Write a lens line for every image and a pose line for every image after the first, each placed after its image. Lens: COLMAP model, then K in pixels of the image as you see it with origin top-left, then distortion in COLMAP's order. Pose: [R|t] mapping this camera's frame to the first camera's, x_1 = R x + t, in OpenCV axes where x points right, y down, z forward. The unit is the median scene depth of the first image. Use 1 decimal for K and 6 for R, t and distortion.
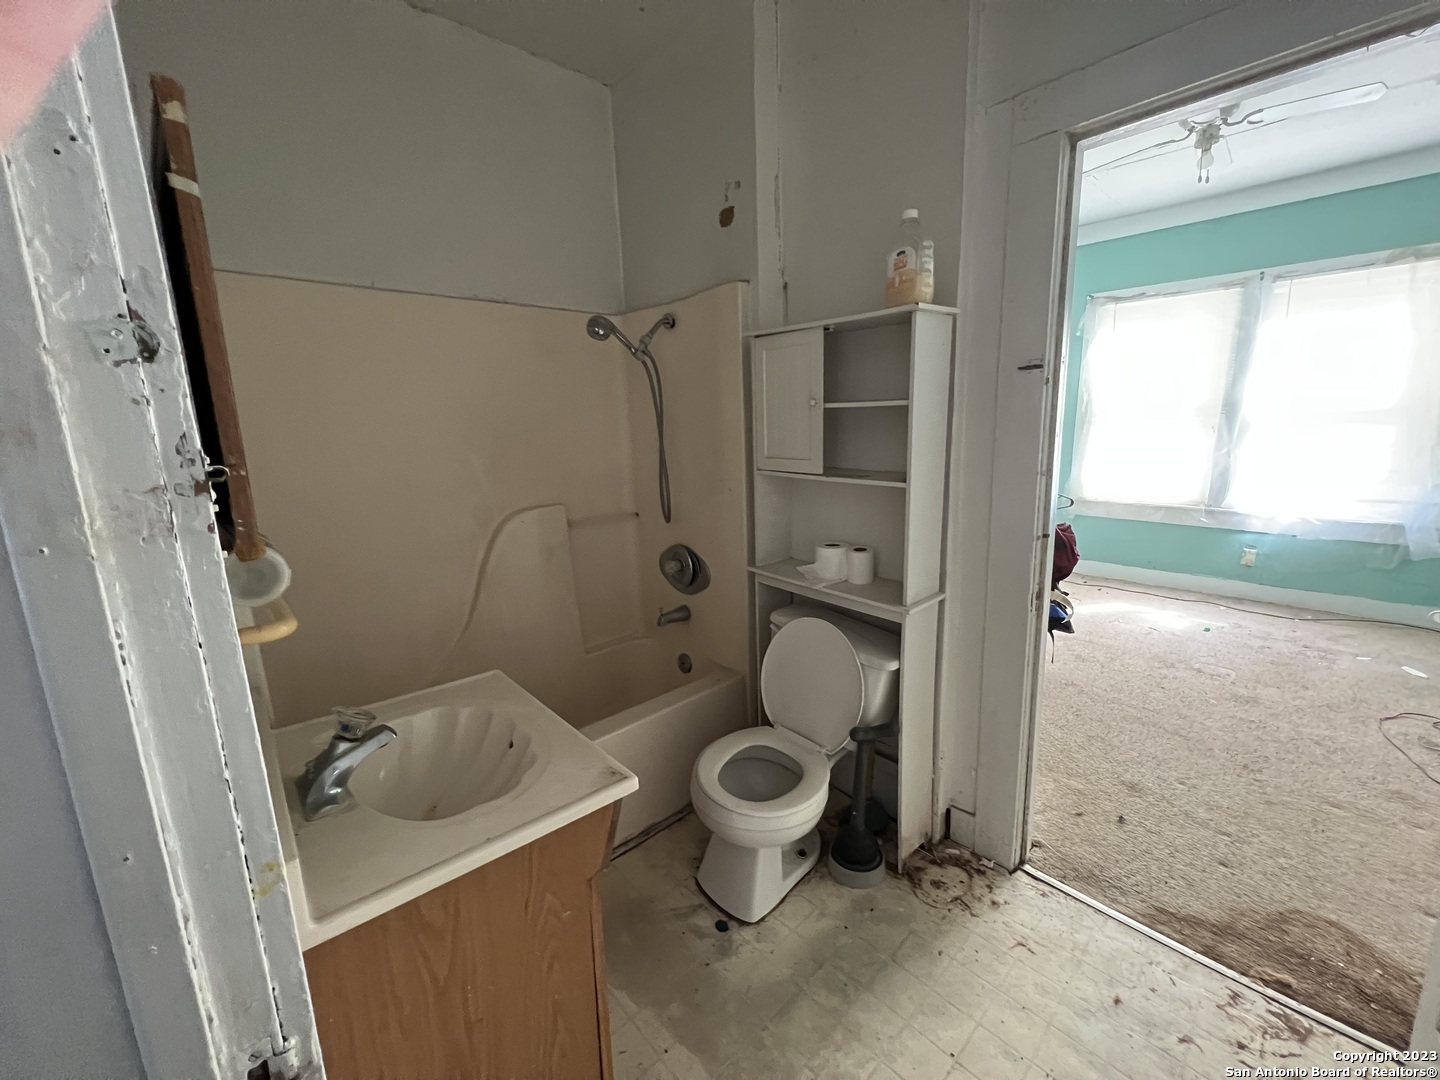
lens RADIAL K [[578.7, 0, 717.2], [0, 578.7, 538.2], [0, 0, 1]] dist [-0.003431, 0.000923]
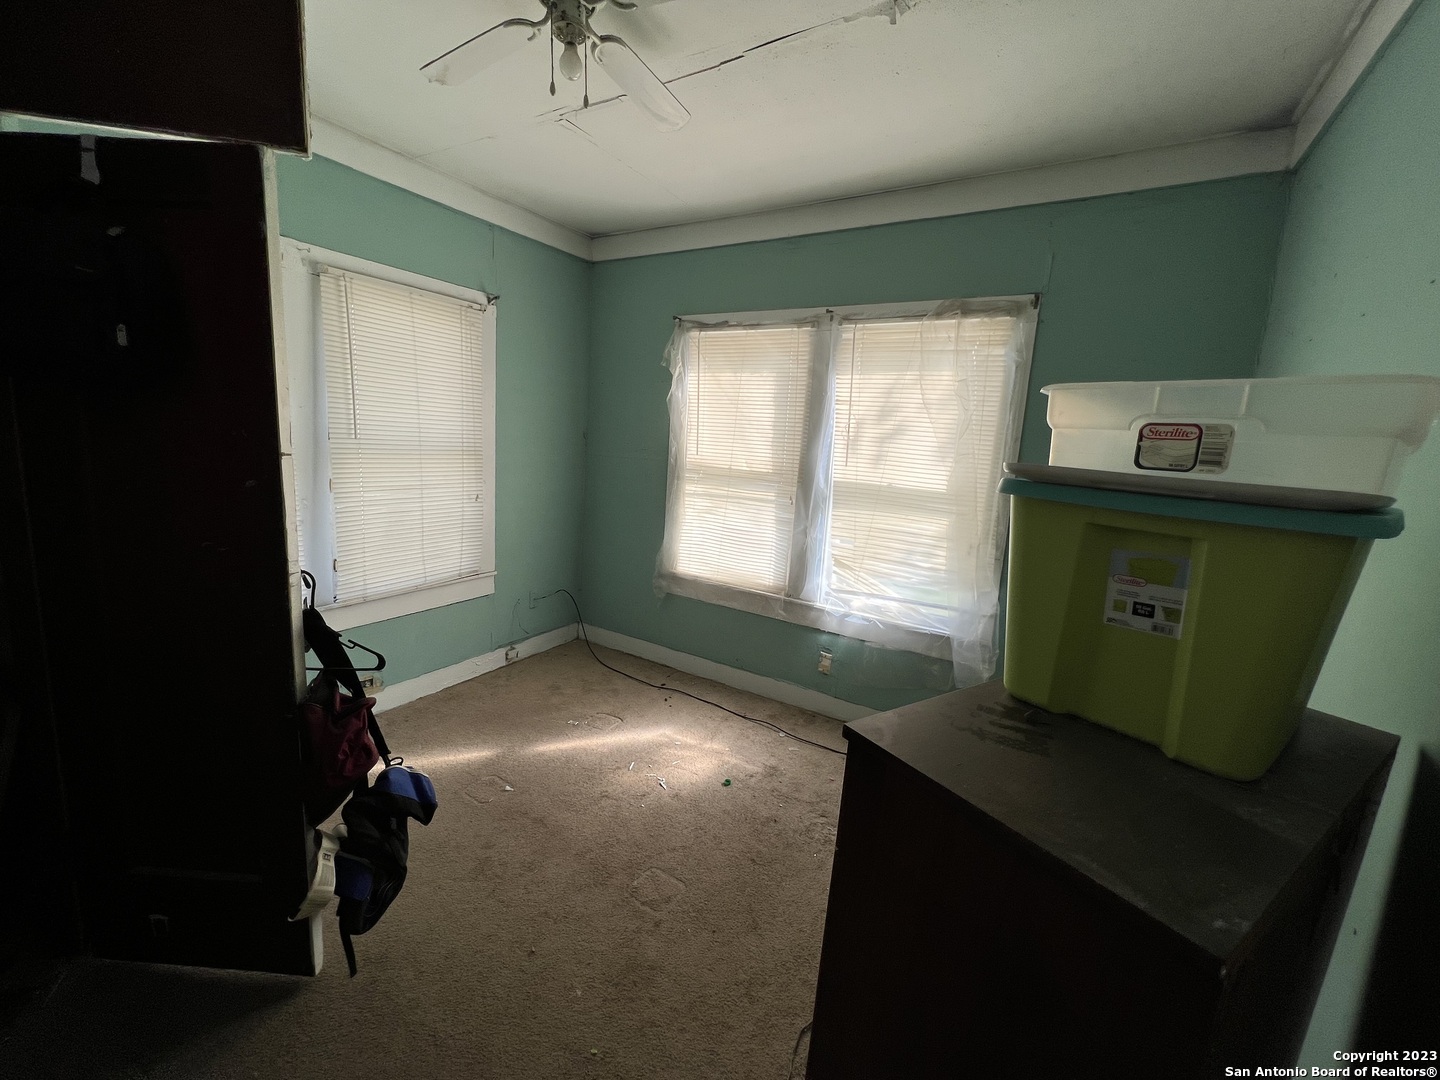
lens RADIAL K [[578.7, 0, 722.9], [0, 578.7, 532.5], [0, 0, 1]] dist [-0.003431, 0.000923]
pose [[0.957553, 0.053229, 0.283301, 0.568629], [-0.038935, 0.997680, -0.055853, -0.099806], [-0.285617, 0.042452, 0.957403, 0.277548]]
